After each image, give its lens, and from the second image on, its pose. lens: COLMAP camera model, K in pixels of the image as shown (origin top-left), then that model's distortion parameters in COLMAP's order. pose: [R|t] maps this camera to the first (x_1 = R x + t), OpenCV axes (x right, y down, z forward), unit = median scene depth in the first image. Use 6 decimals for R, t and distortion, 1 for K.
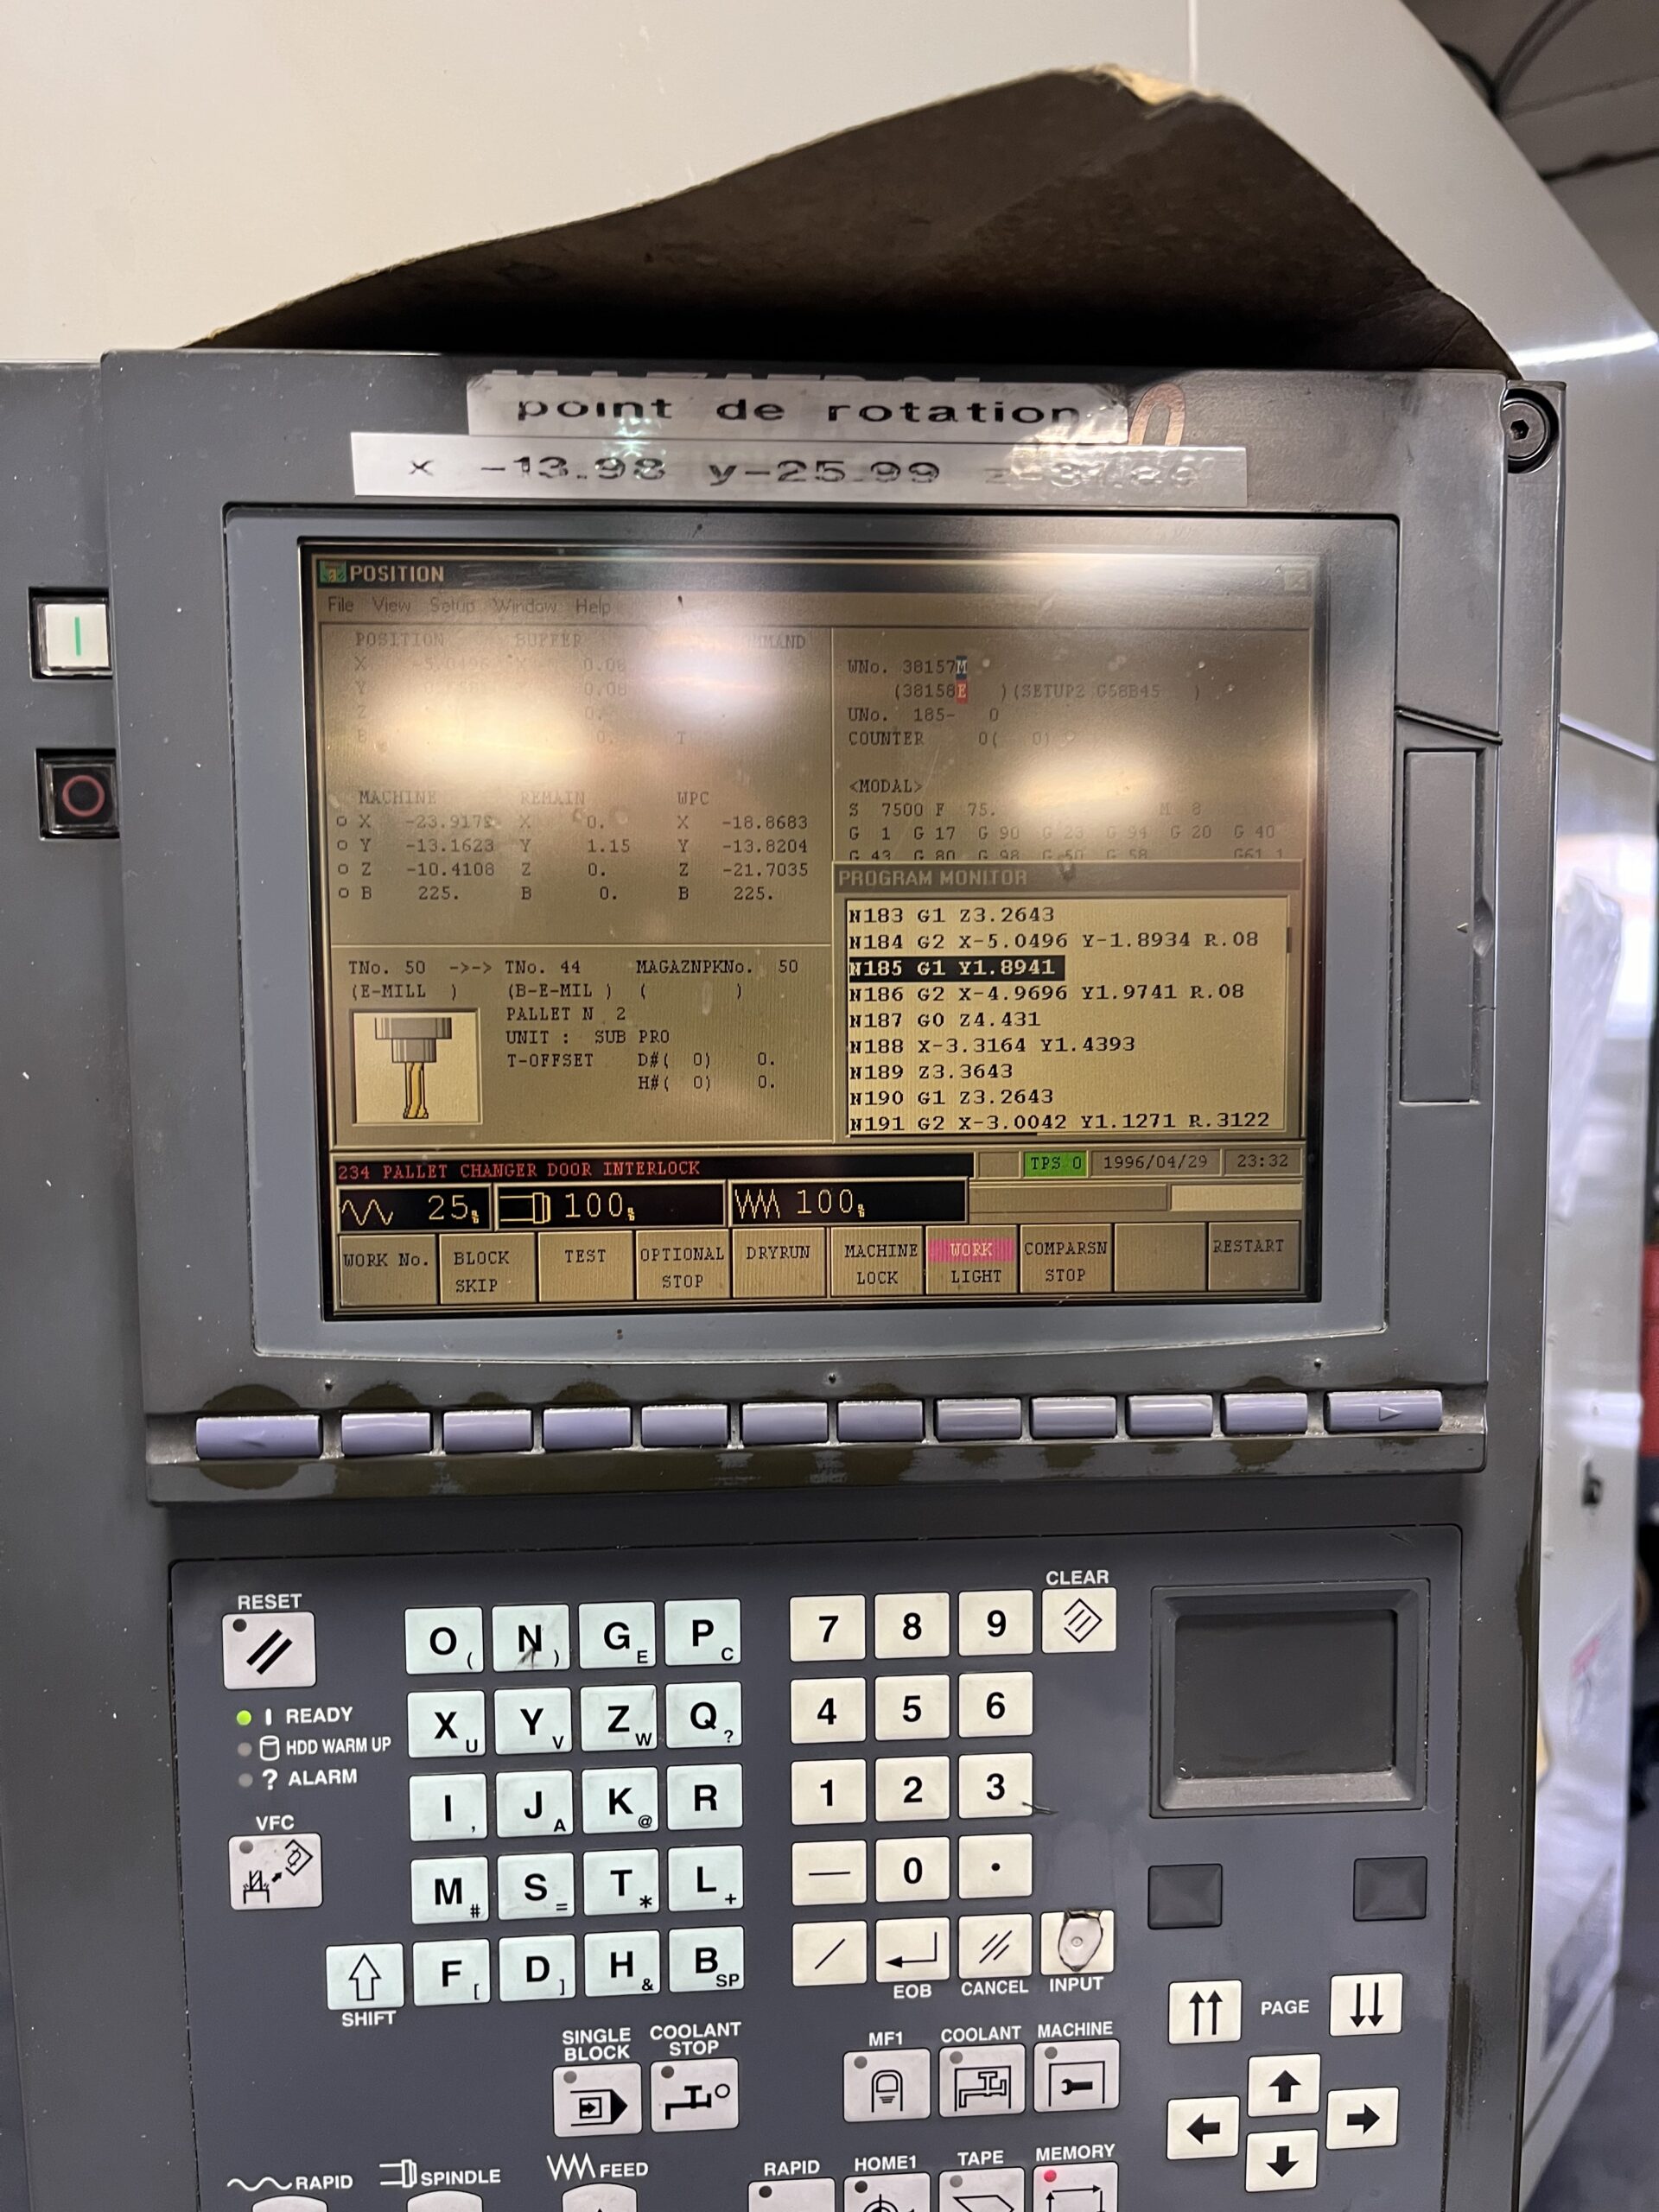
lens RADIAL K [[1710.1, 0, 817.5], [0, 1710.1, 1120.7], [0, 0, 1]] dist [0.062441, -0.091758]
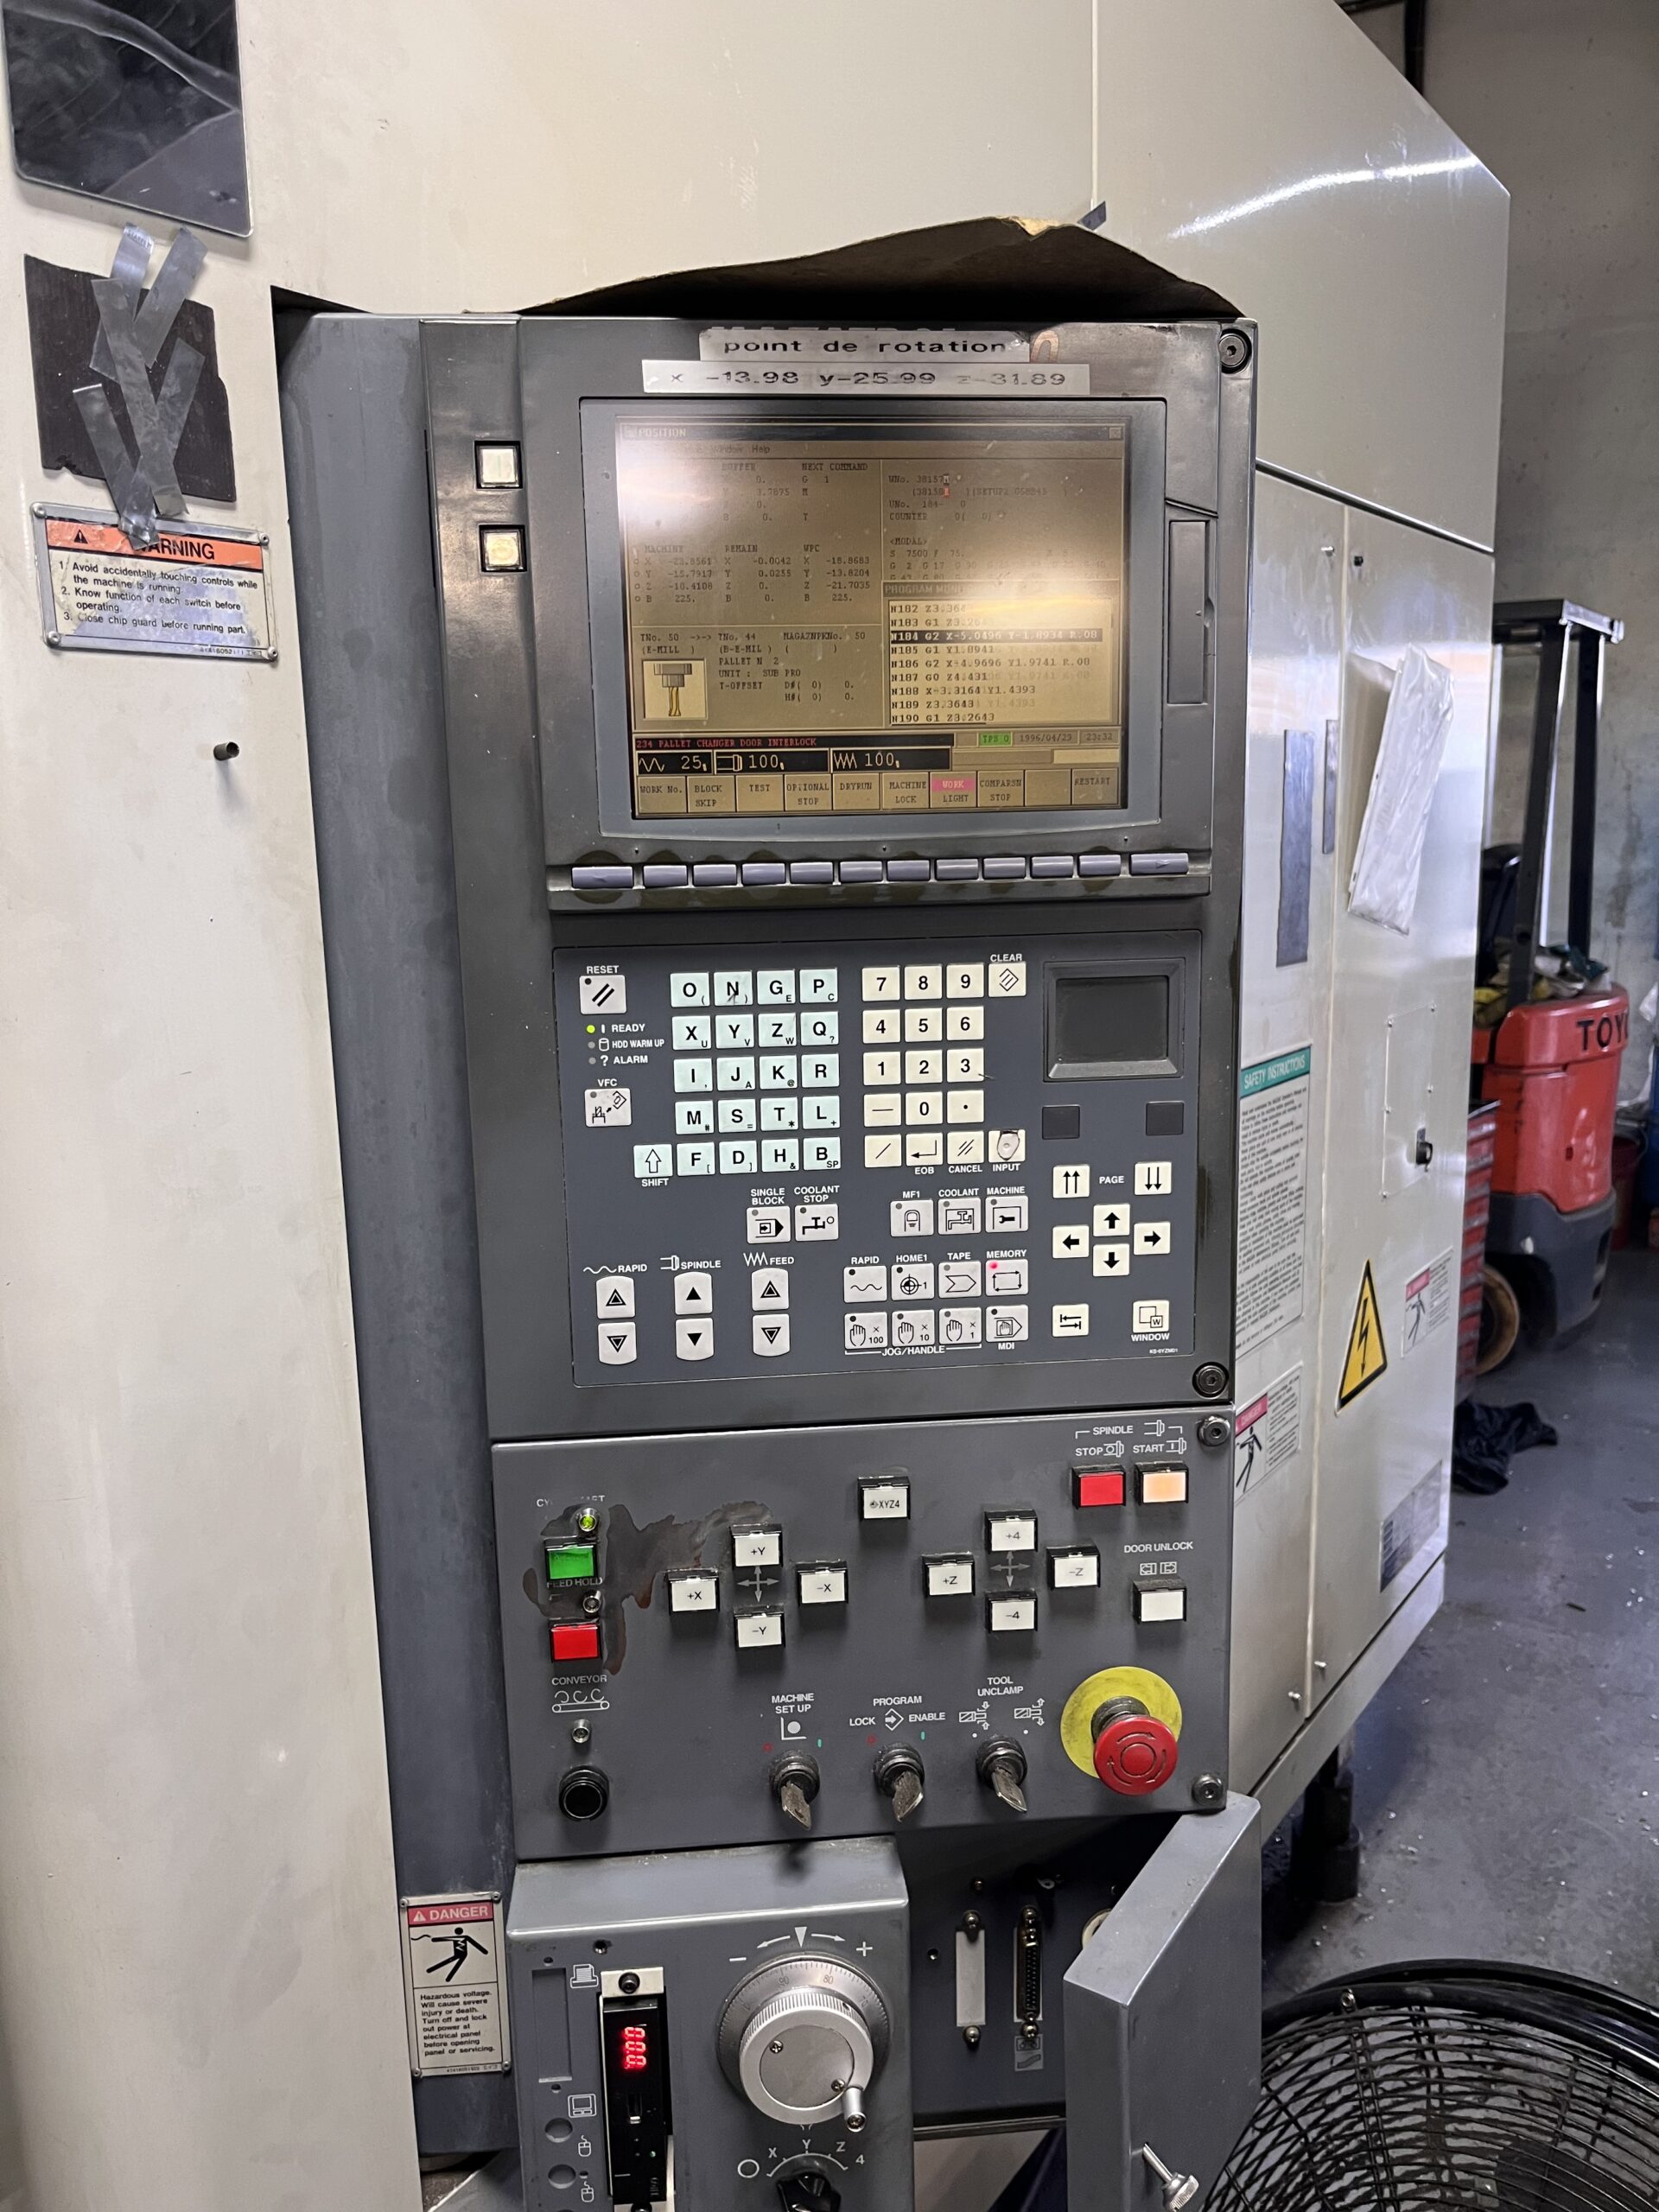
lens RADIAL K [[1710.1, 0, 824.5], [0, 1710.1, 1113.7], [0, 0, 1]] dist [0.062441, -0.091758]
pose [[0.999063, -0.020900, 0.037910, -0.140776], [0.016929, 0.994618, 0.102213, 0.248061], [-0.039842, -0.101476, 0.994040, -0.998381]]
